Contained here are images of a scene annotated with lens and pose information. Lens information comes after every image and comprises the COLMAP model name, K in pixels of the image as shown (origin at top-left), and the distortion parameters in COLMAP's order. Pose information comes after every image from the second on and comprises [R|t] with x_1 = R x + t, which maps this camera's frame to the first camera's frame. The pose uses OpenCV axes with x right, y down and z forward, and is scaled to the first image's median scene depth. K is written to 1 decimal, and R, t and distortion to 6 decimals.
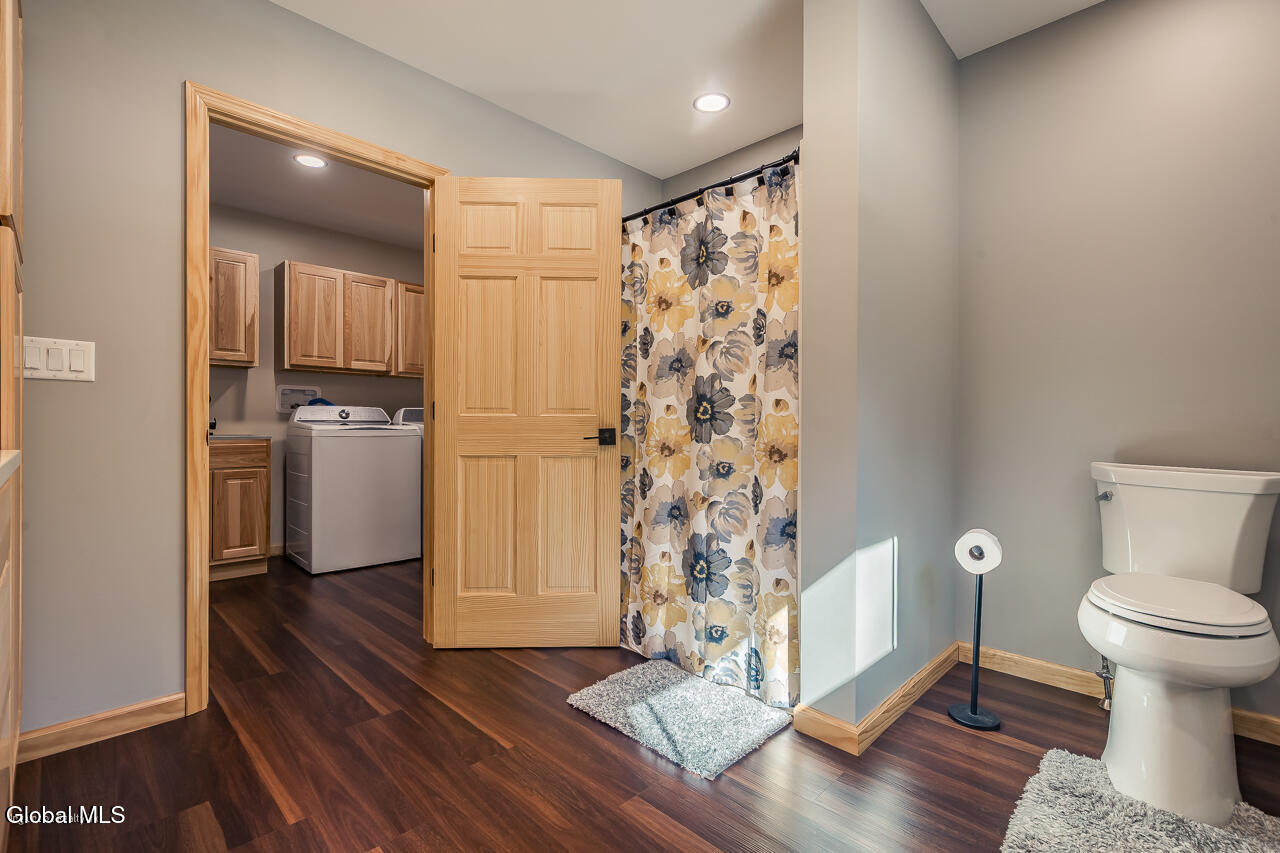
lens RADIAL K [[573.7, 0, 636.5], [0, 573.7, 427.8], [0, 0, 1]] dist [0.003681, 0.000184]
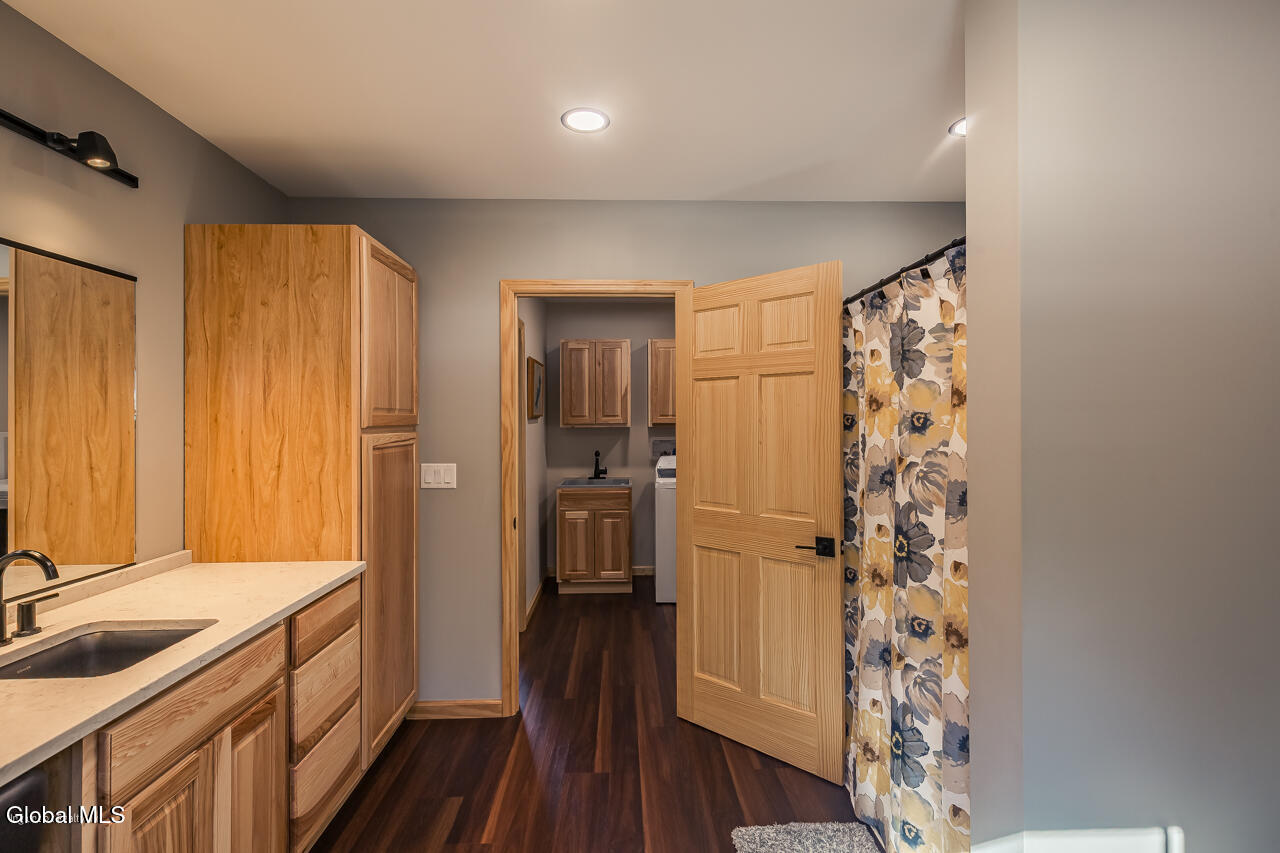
lens RADIAL K [[572.1, 0, 638.1], [0, 572.1, 417.0], [0, 0, 1]] dist [0.003323, 0.000140]
pose [[0.727918, -0.012713, -0.685547, 0.409078], [0.006443, 0.999911, -0.011703, -0.207259], [0.685634, 0.004102, 0.727935, 0.159470]]
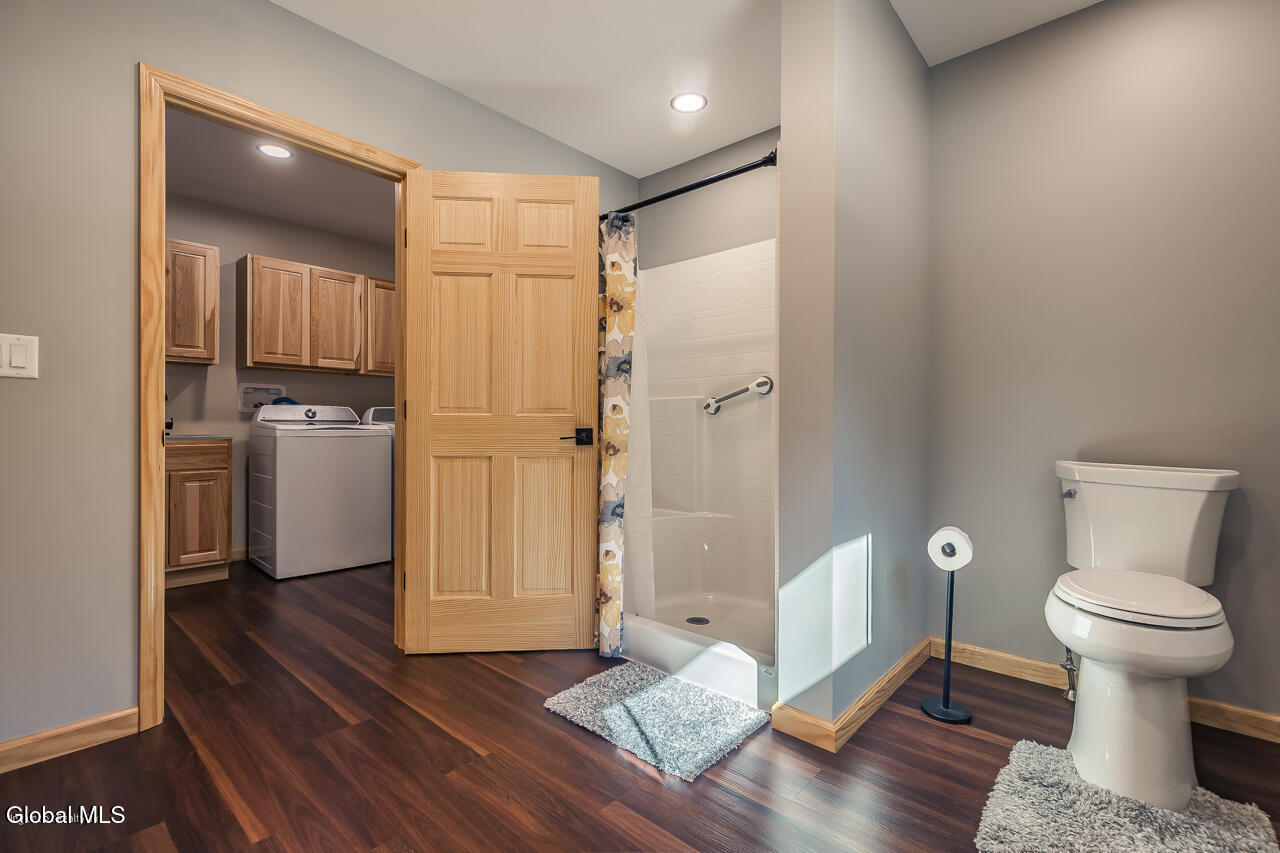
lens RADIAL K [[572.5, 0, 640.0], [0, 572.5, 426.5], [0, 0, 1]] dist [0.002504, 0.000592]
pose [[0.998657, -0.000227, 0.051802, -0.007040], [0.000320, 0.999998, -0.001796, -0.000045], [-0.051801, 0.001810, 0.998656, 0.009895]]
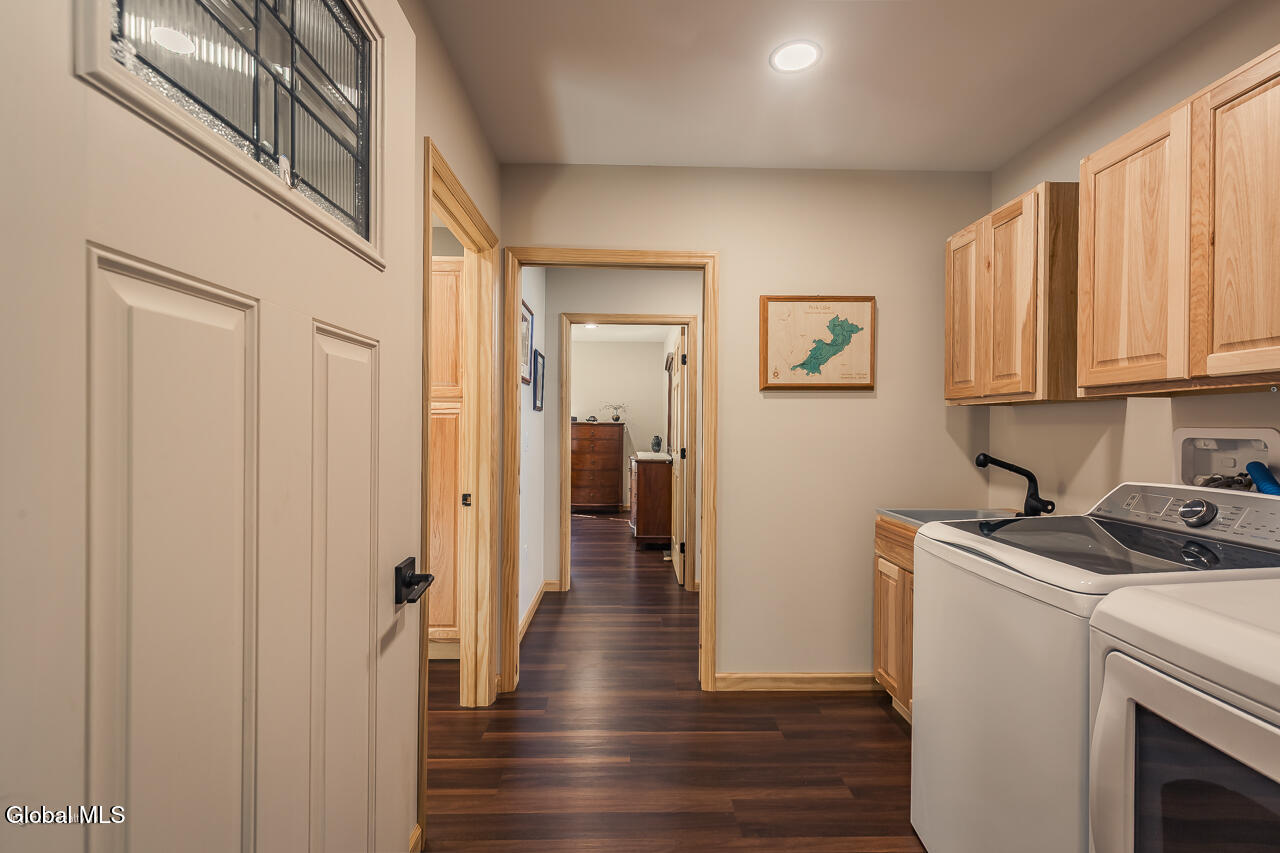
lens RADIAL K [[583.0, 0, 646.5], [0, 583.0, 432.6], [0, 0, 1]] dist [0.009600, -0.000261]
pose [[-0.686549, -0.002386, -0.727080, -0.059252], [-0.011430, 0.999906, 0.007512, -0.140438], [0.726994, 0.013467, -0.686512, 2.009957]]
